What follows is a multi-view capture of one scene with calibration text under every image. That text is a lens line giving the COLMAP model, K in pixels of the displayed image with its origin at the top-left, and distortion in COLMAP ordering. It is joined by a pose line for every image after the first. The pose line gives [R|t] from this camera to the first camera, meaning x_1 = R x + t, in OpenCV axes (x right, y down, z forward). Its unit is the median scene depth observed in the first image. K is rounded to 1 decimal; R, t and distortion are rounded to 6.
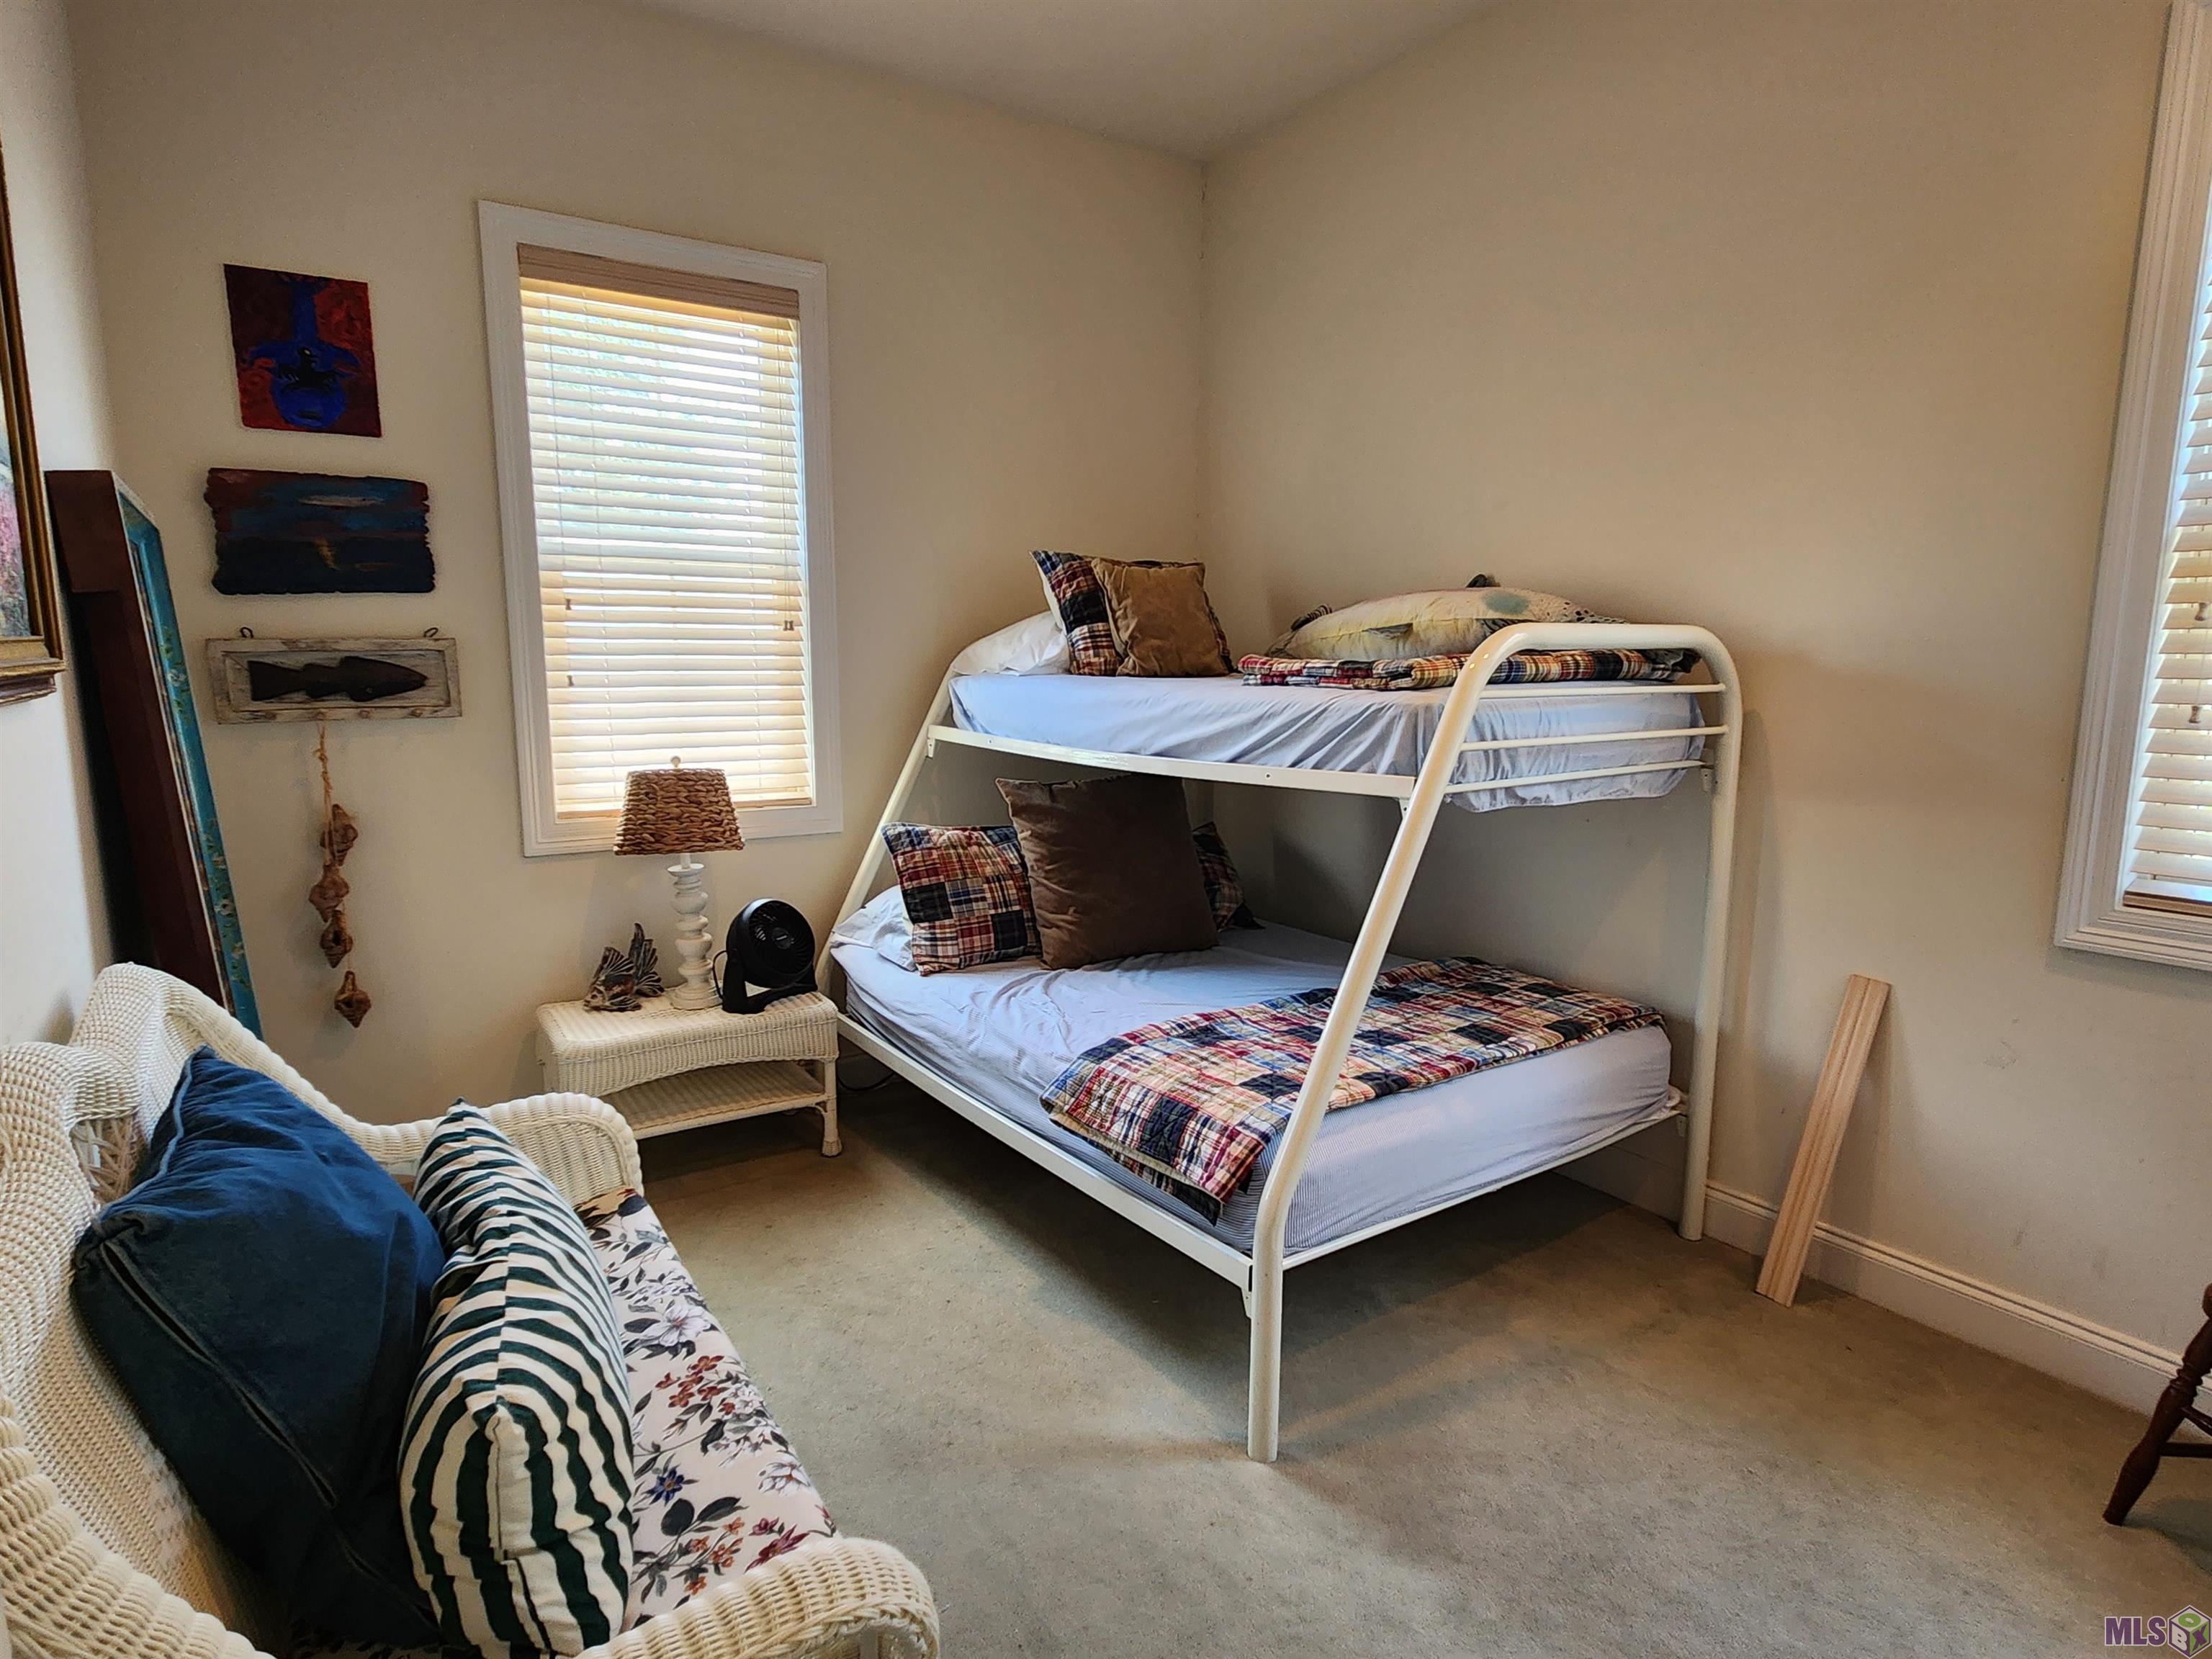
lens RADIAL K [[1207.4, 0, 1106.0], [0, 1207.4, 829.5], [0, 0, 1]] dist [-0.001200, -0.000323]
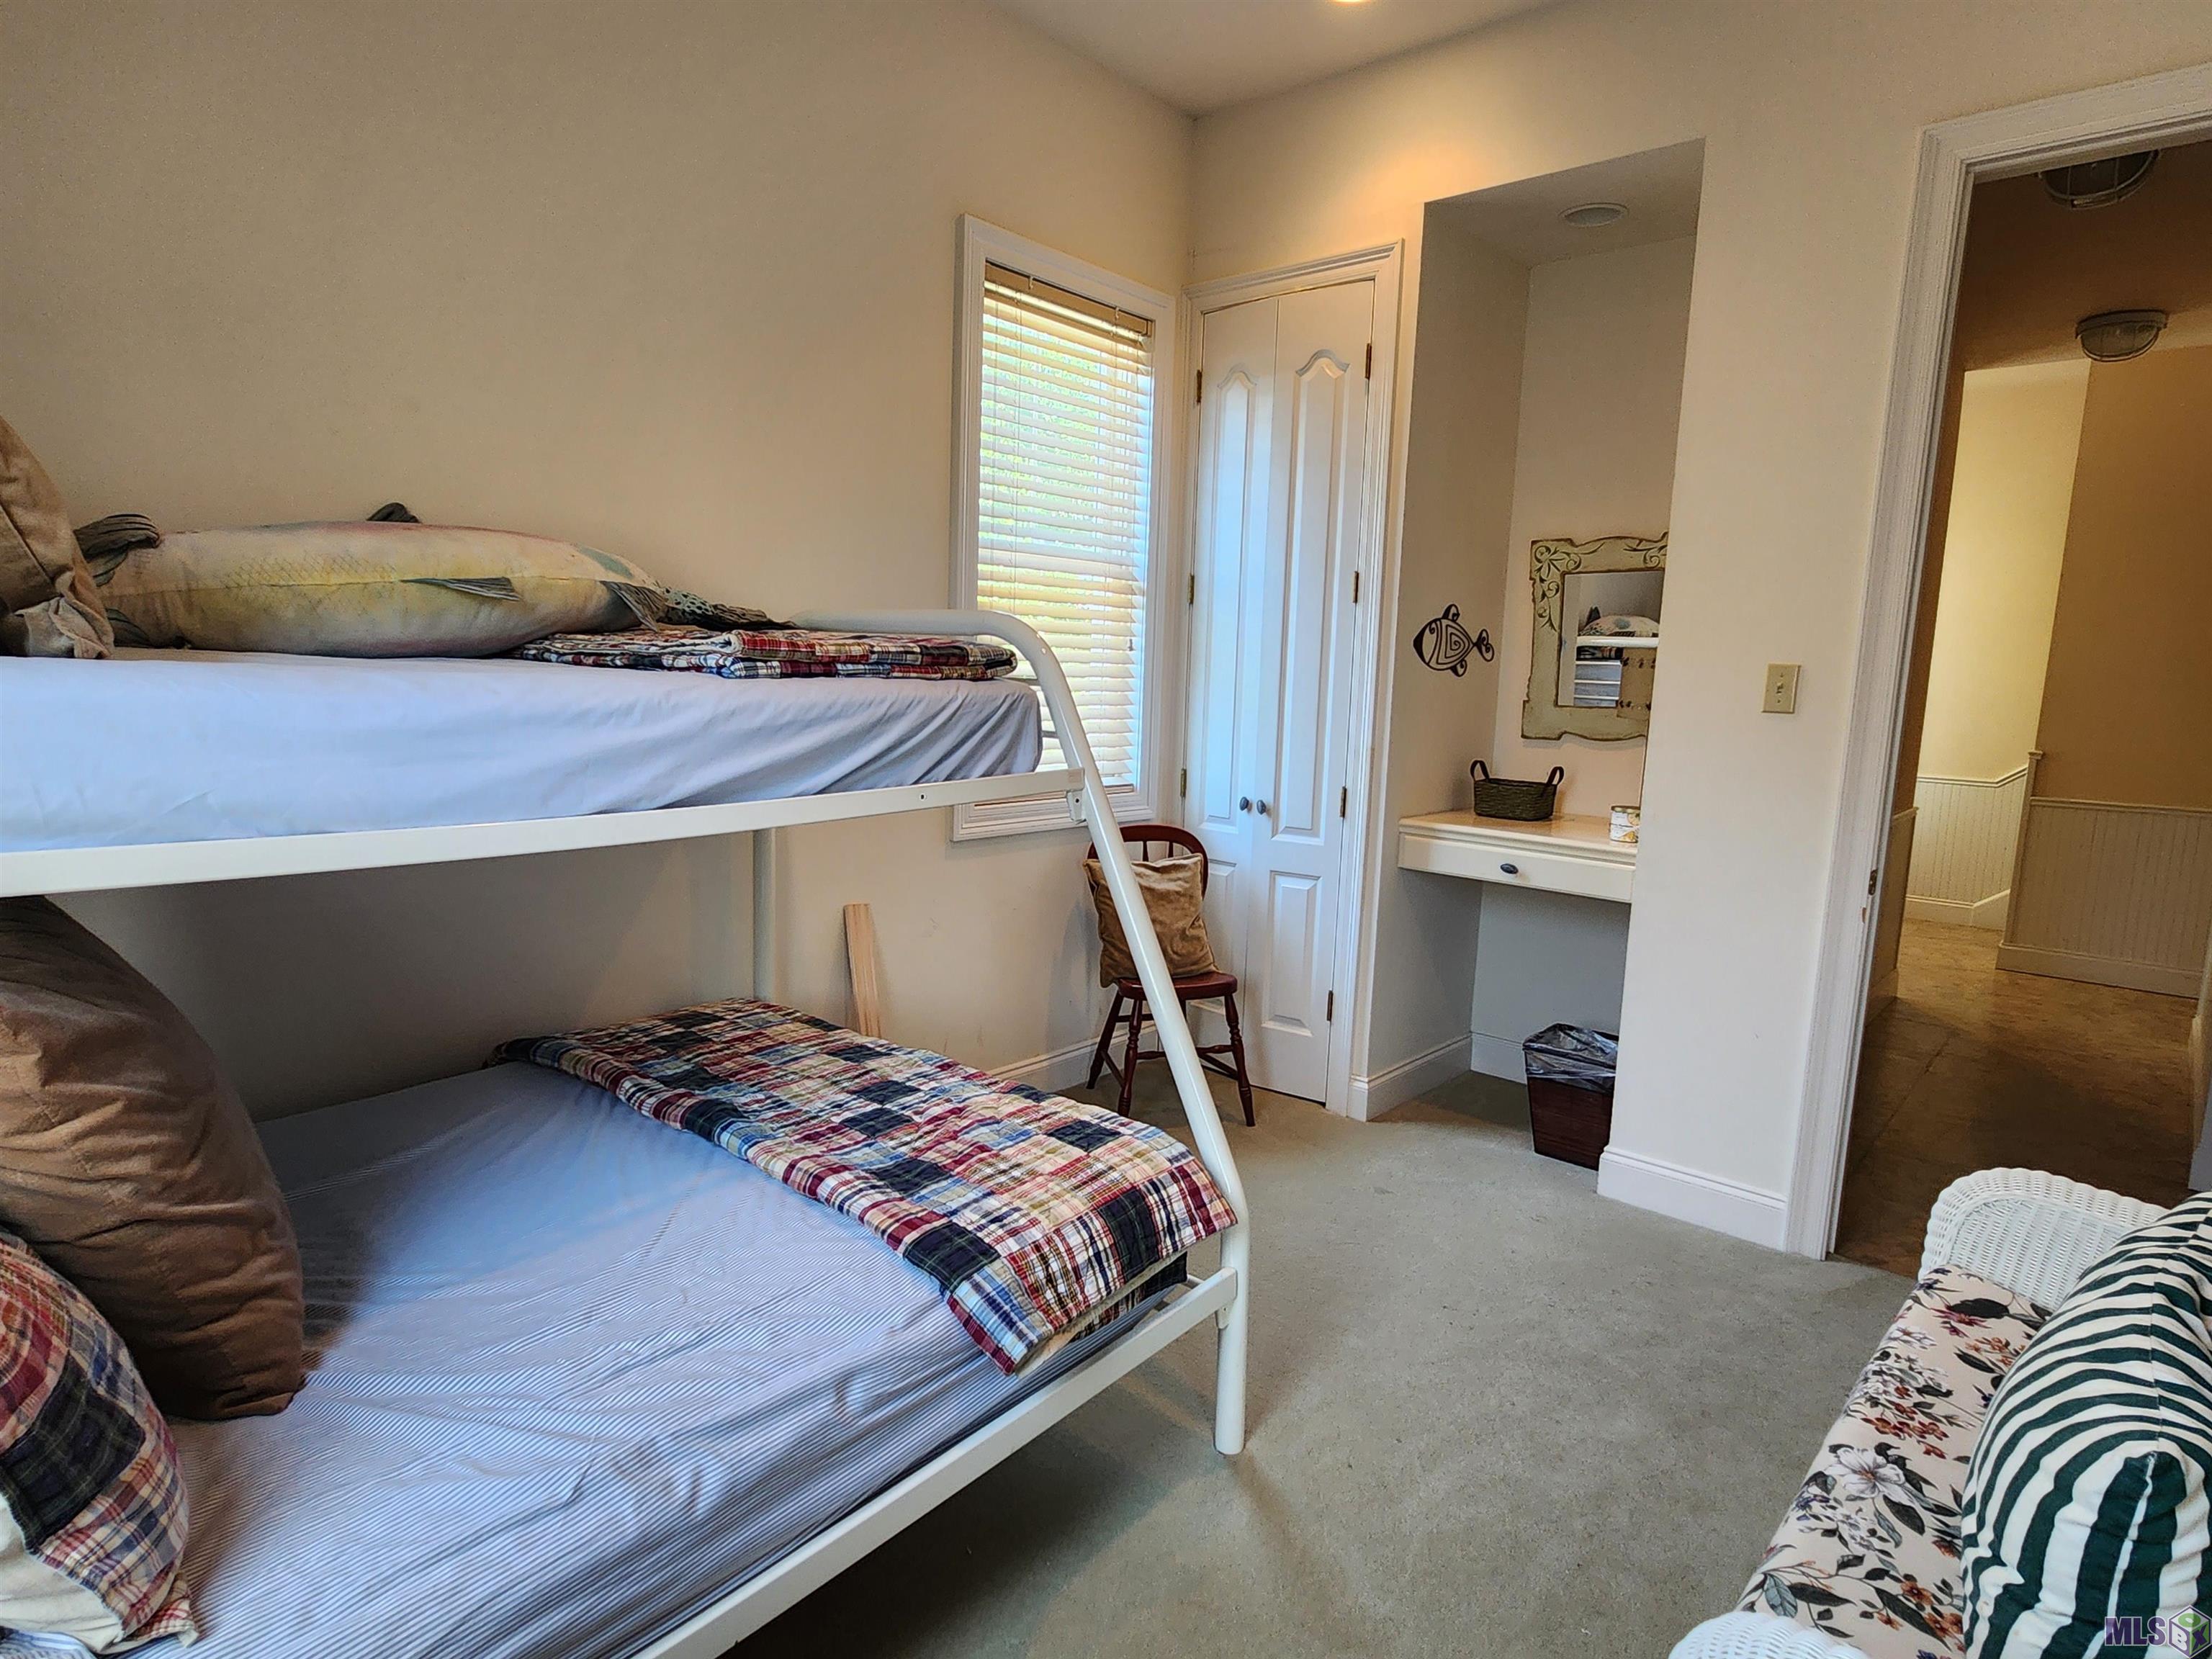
lens RADIAL K [[1207.4, 0, 1106.0], [0, 1207.4, 829.5], [0, 0, 1]] dist [-0.001200, -0.000323]
pose [[-0.248721, -0.143369, 0.957906, -0.643142], [0.106879, 0.978882, 0.174260, -0.148610], [-0.962660, 0.145722, -0.228145, 1.100852]]
